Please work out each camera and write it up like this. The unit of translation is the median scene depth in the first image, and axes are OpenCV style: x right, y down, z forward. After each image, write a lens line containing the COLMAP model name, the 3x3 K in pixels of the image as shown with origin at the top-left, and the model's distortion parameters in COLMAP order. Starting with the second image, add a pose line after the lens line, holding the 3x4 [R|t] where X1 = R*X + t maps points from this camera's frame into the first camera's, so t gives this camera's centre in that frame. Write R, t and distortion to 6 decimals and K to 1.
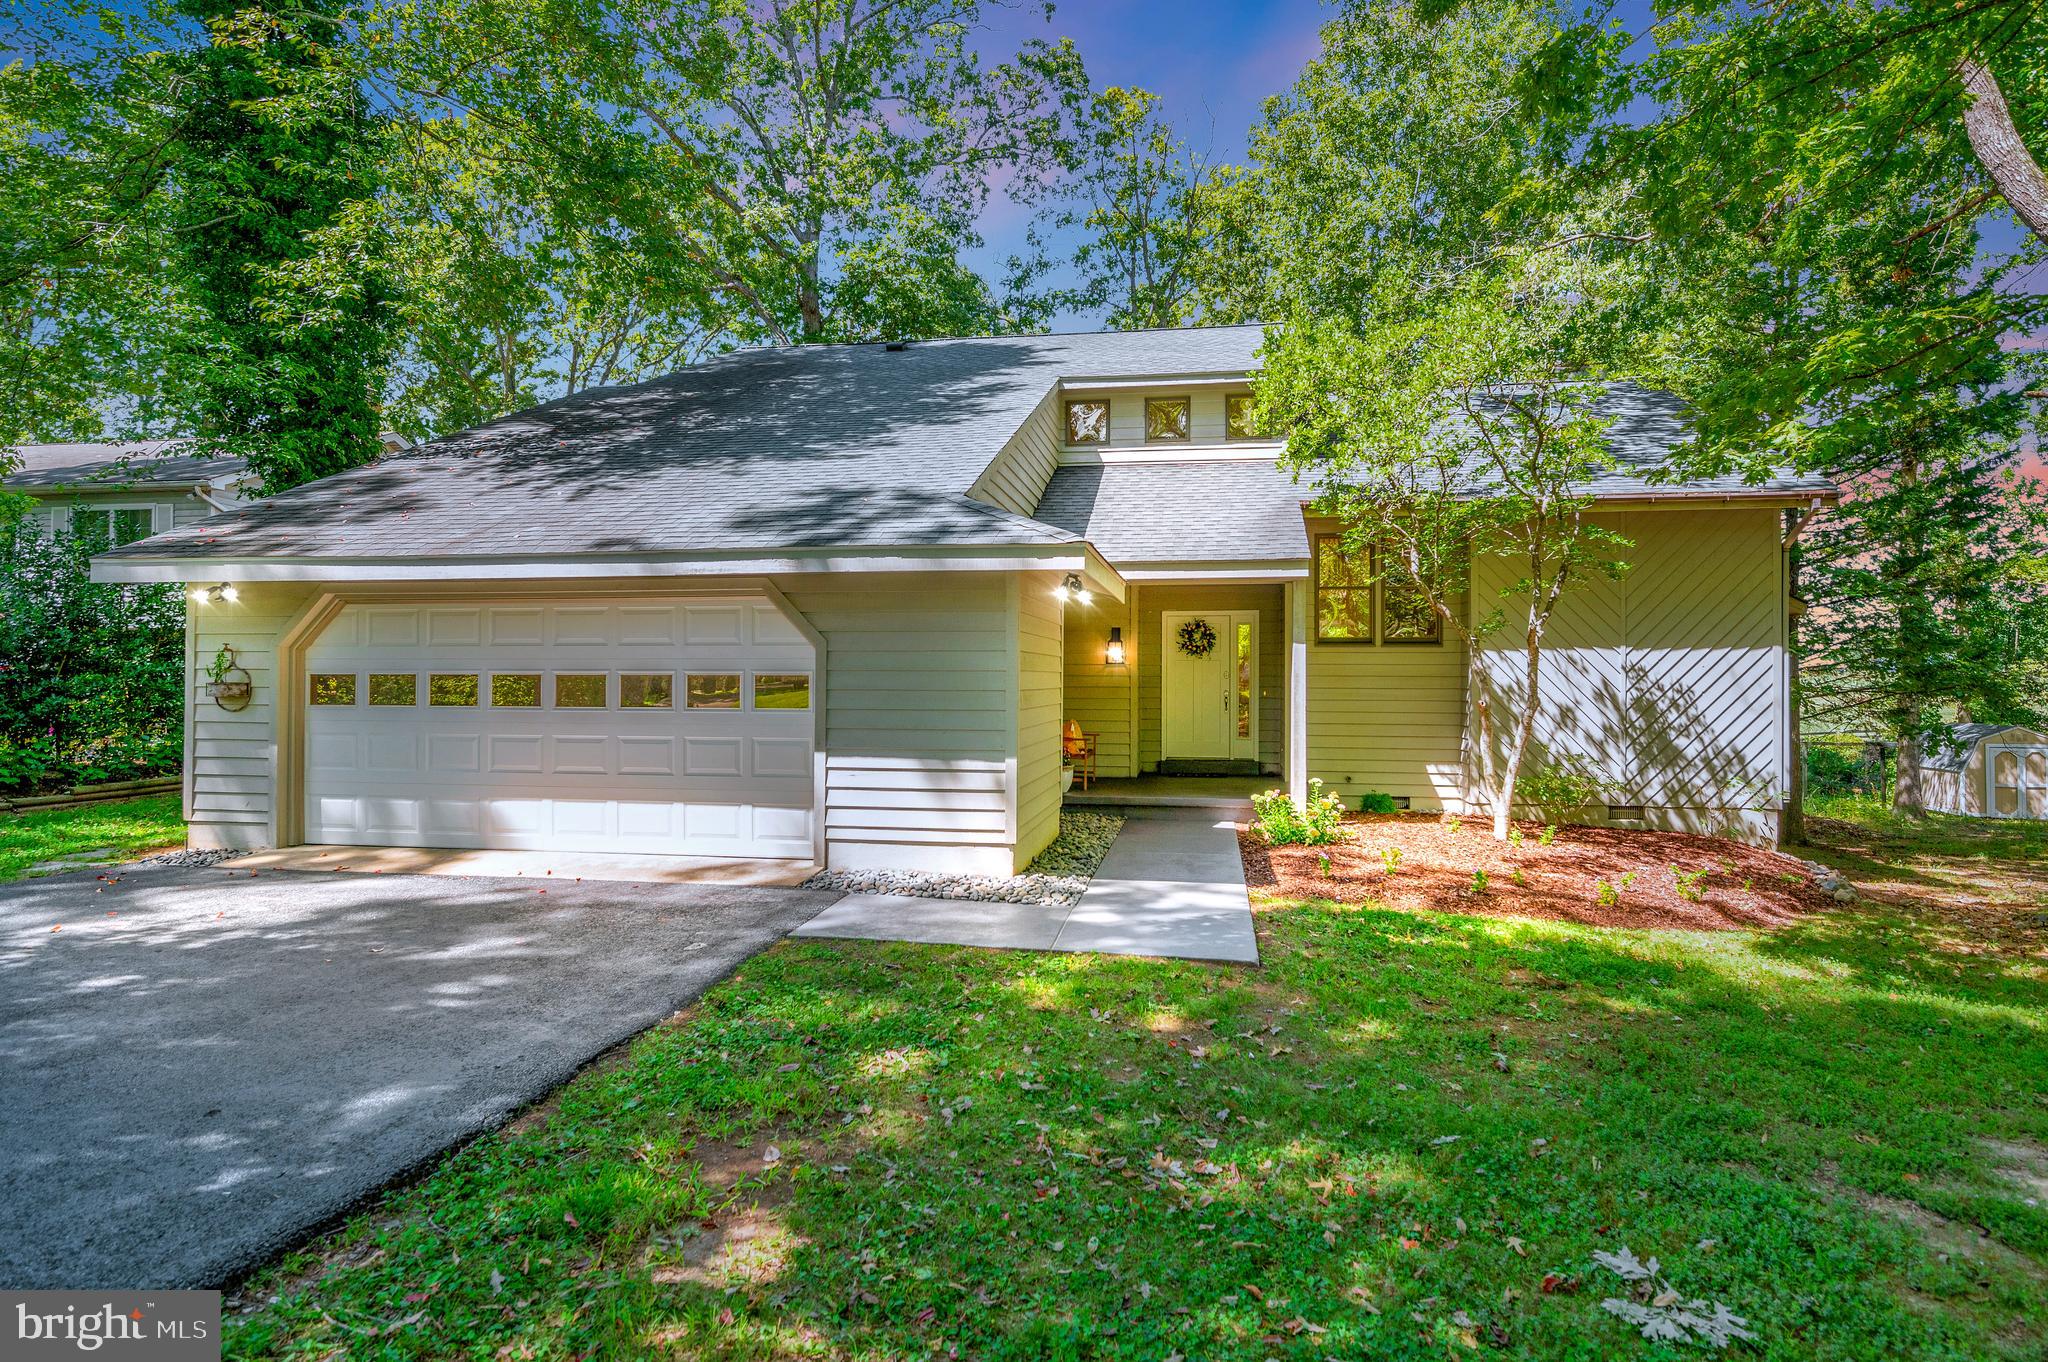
lens RADIAL K [[1088.8, 0, 1024.0], [0, 1088.8, 681.0], [0, 0, 1]] dist [-0.000470, 0.000100]
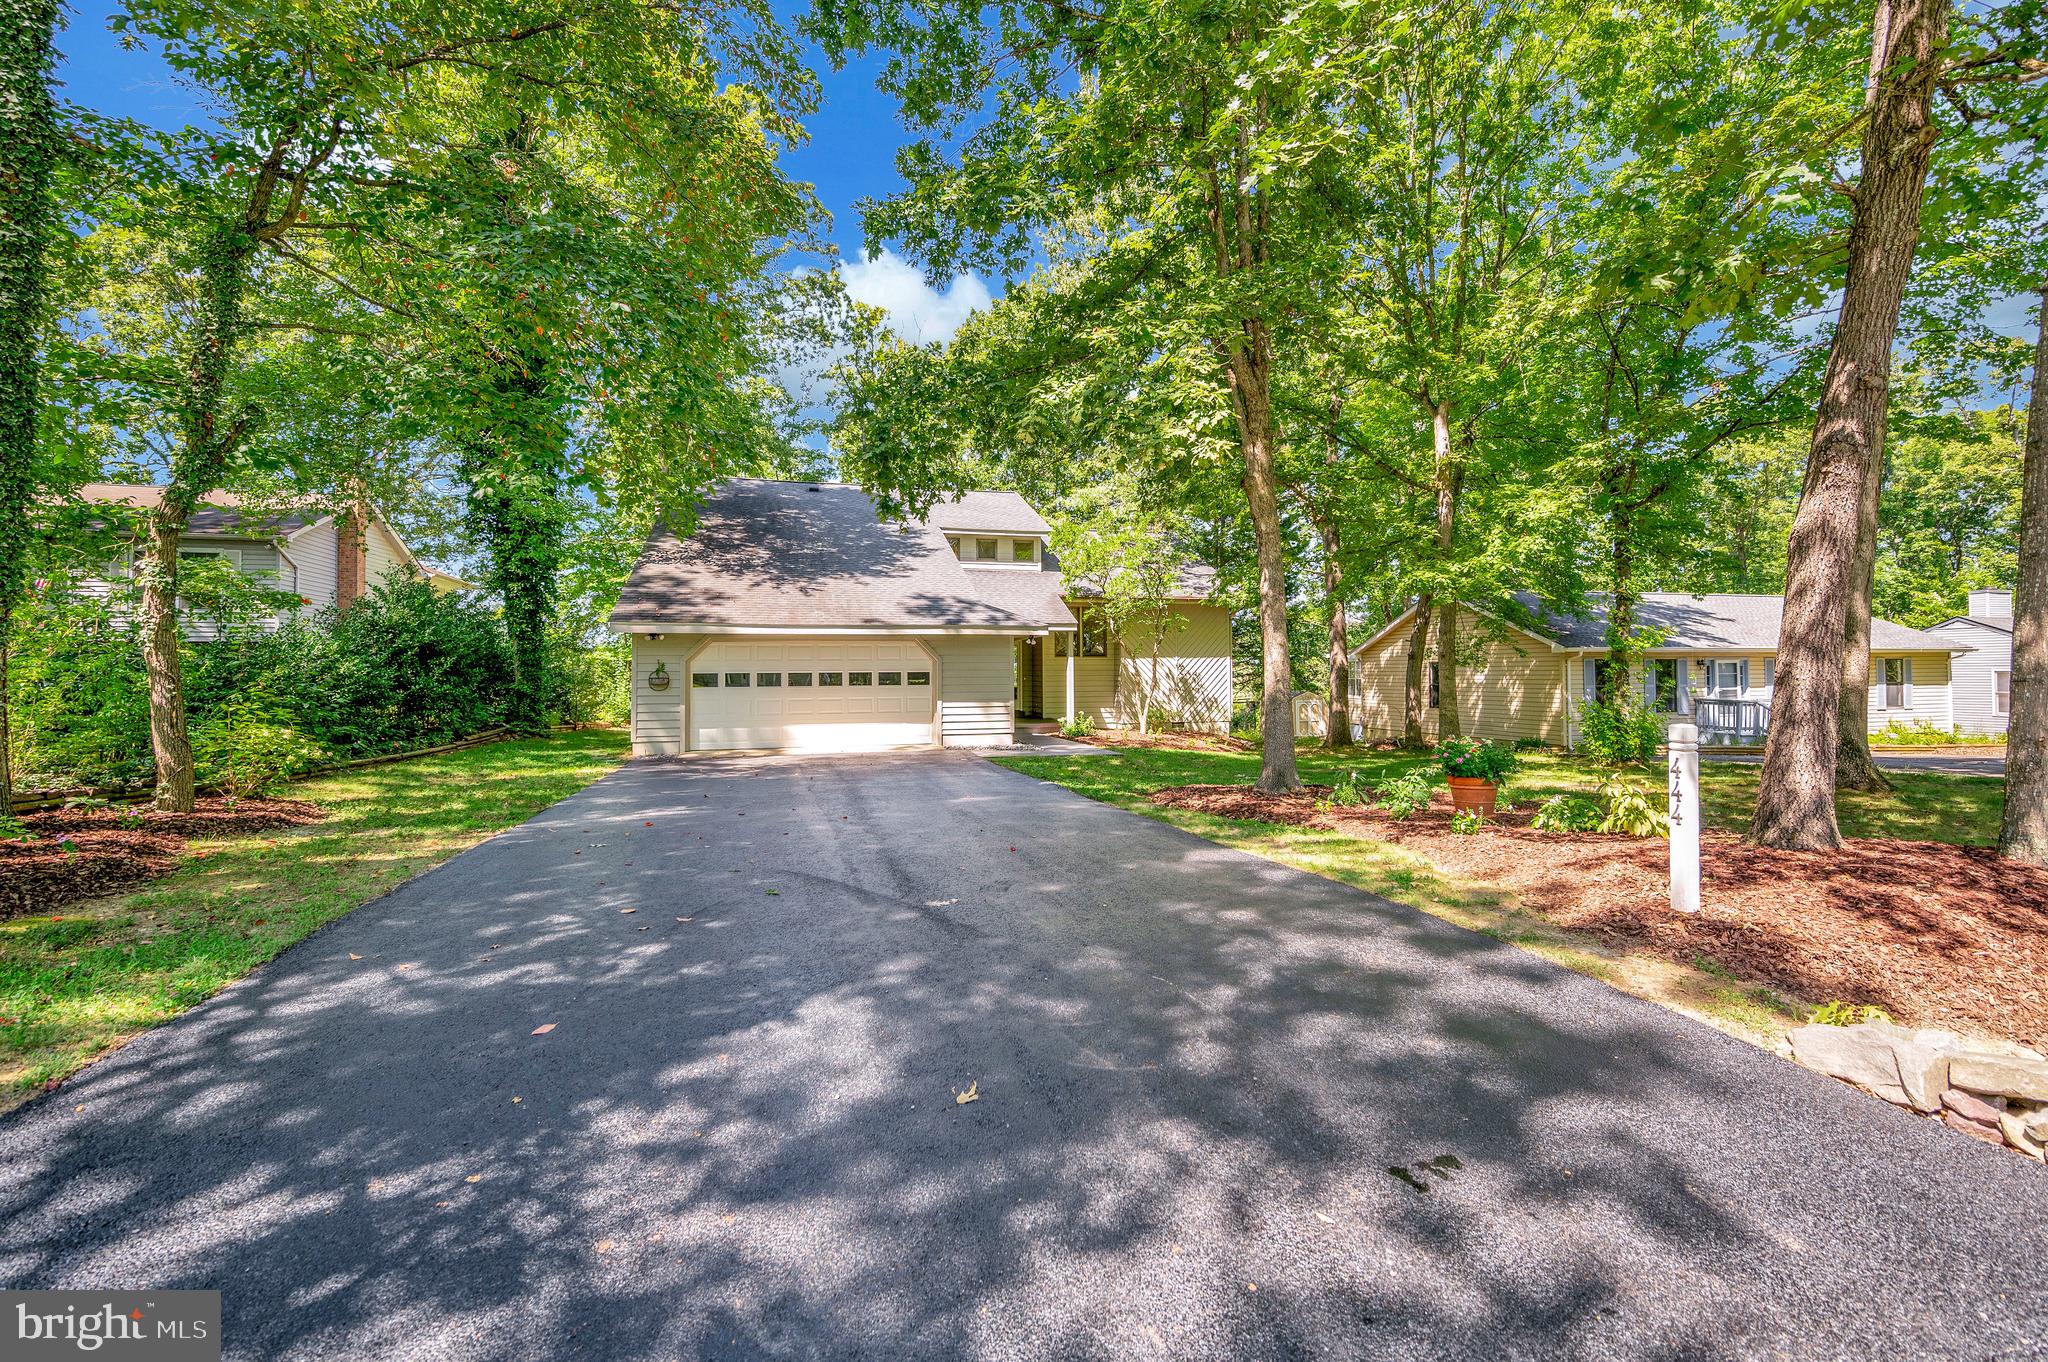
lens RADIAL K [[885.2, 0, 1024.0], [0, 885.2, 681.0], [0, 0, 1]] dist [-0.000555, -0.000009]
pose [[0.911296, -0.014493, 0.411497, -0.618859], [0.011685, 0.999888, 0.009340, -0.000011], [-0.411587, -0.003704, 0.911363, -0.720360]]
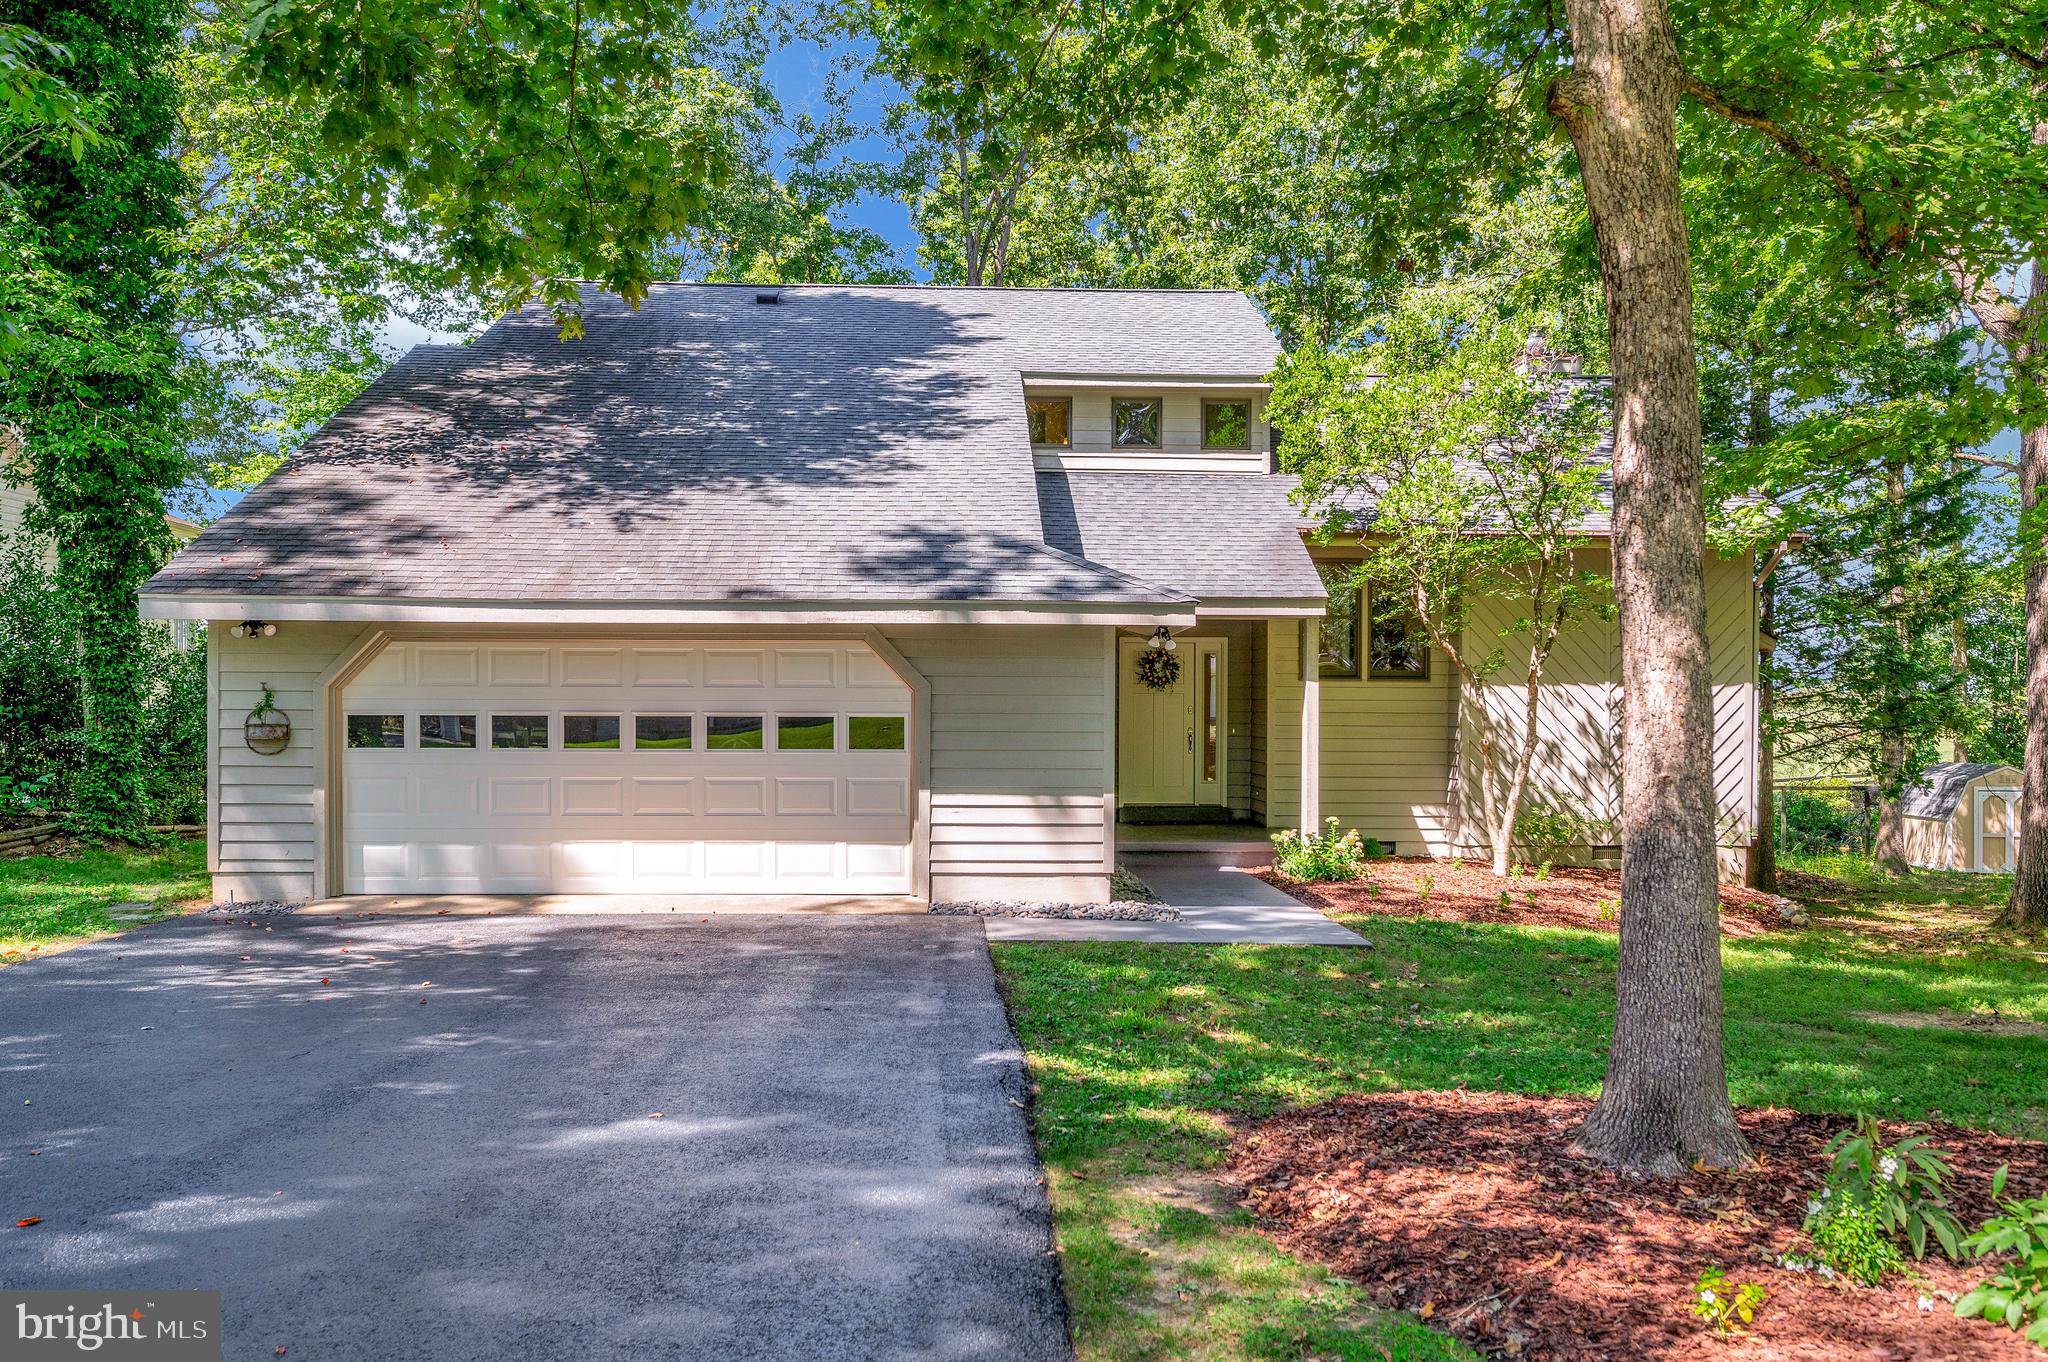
lens RADIAL K [[1776.7, 0, 986.5], [0, 1776.7, 761.5], [0, 0, 1]] dist [-0.004857, -0.006790]
pose [[0.981449, -0.005406, 0.191646, -0.322233], [-0.000618, 0.999508, 0.031359, -0.011521], [-0.191721, -0.030895, 0.980963, -0.488937]]
